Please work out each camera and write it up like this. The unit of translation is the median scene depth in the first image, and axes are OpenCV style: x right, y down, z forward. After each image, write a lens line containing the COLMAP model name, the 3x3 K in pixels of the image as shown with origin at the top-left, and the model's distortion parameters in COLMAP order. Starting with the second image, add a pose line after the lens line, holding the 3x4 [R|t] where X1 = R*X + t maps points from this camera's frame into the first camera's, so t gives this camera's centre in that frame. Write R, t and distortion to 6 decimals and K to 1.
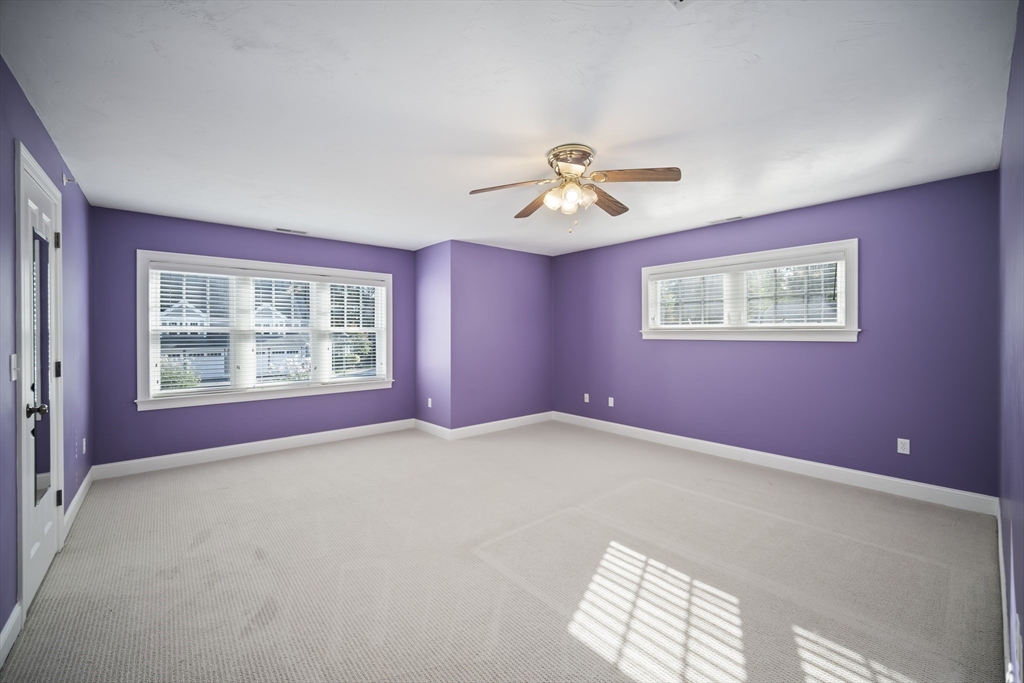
lens RADIAL K [[405.1, 0, 509.8], [0, 405.1, 341.8], [0, 0, 1]] dist [-0.002365, -0.000145]
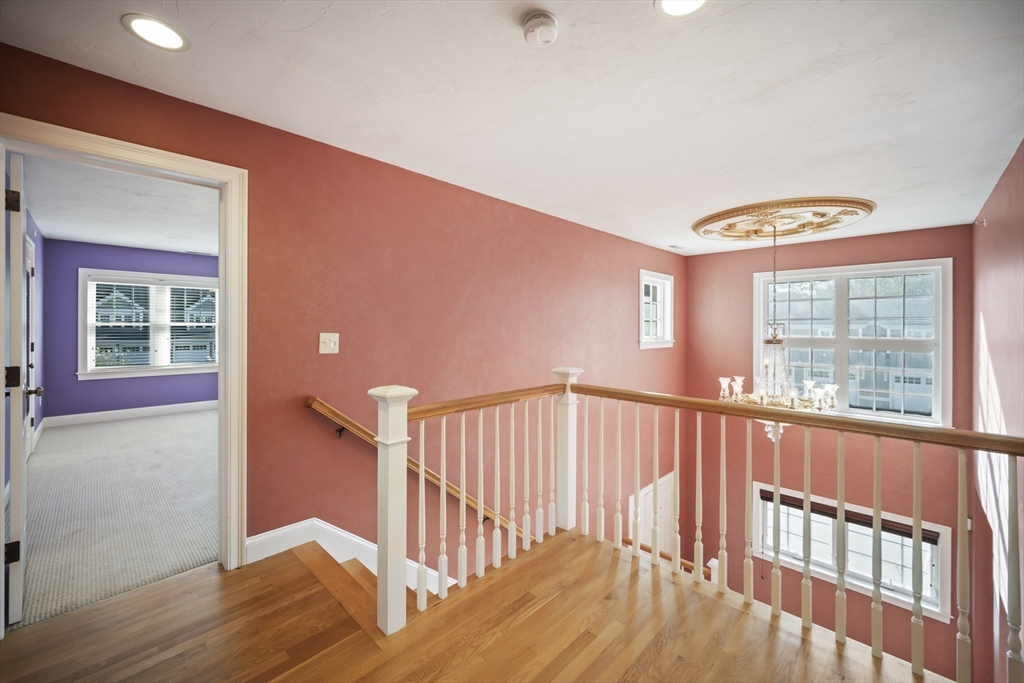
lens RADIAL K [[408.4, 0, 511.9], [0, 408.4, 332.3], [0, 0, 1]] dist [-0.002079, -0.000470]
pose [[0.996030, -0.001537, 0.089002, 0.459284], [0.002603, 0.999926, -0.011863, 0.020065], [-0.088978, 0.012048, 0.995961, -0.548729]]
